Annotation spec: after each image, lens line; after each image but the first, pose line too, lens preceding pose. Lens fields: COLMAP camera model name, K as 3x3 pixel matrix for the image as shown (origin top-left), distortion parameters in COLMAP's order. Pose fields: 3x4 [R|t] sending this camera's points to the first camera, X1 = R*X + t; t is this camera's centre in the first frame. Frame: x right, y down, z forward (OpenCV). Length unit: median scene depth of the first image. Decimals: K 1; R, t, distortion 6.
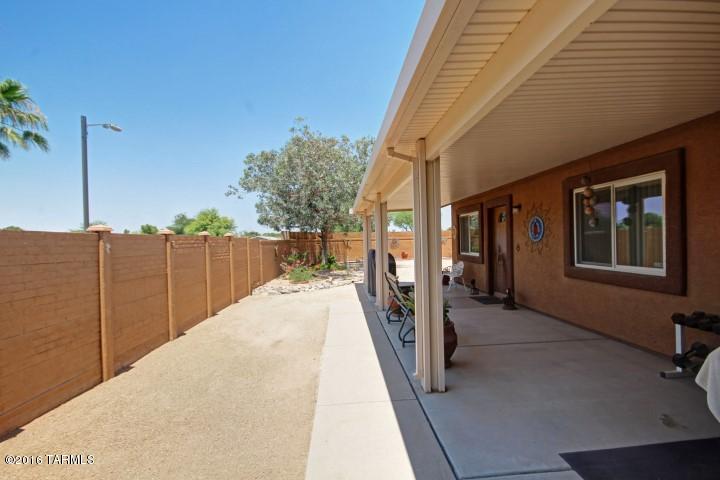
lens RADIAL K [[334.0, 0, 360.8], [0, 334.0, 240.6], [0, 0, 1]] dist [0.001164, -0.006171]
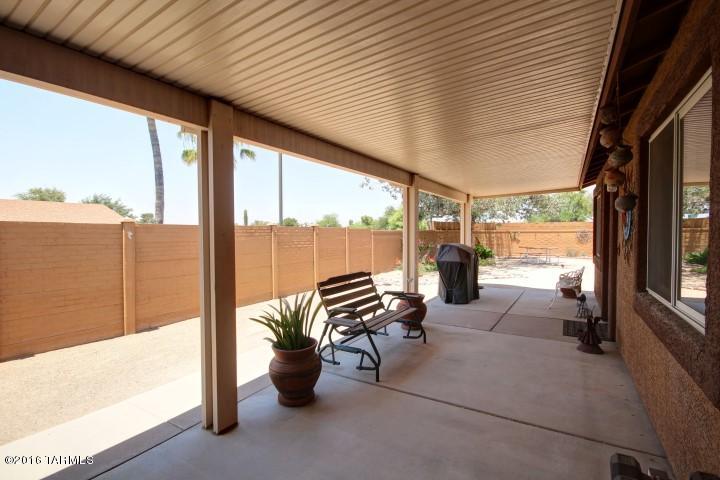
lens RADIAL K [[334.0, 0, 361.3], [0, 334.0, 241.9], [0, 0, 1]] dist [0.001164, -0.006171]
pose [[0.819545, 0.035368, -0.571923, 0.746874], [-0.015415, 0.999093, 0.039695, -0.016401], [0.572808, -0.023716, 0.819346, 0.459583]]
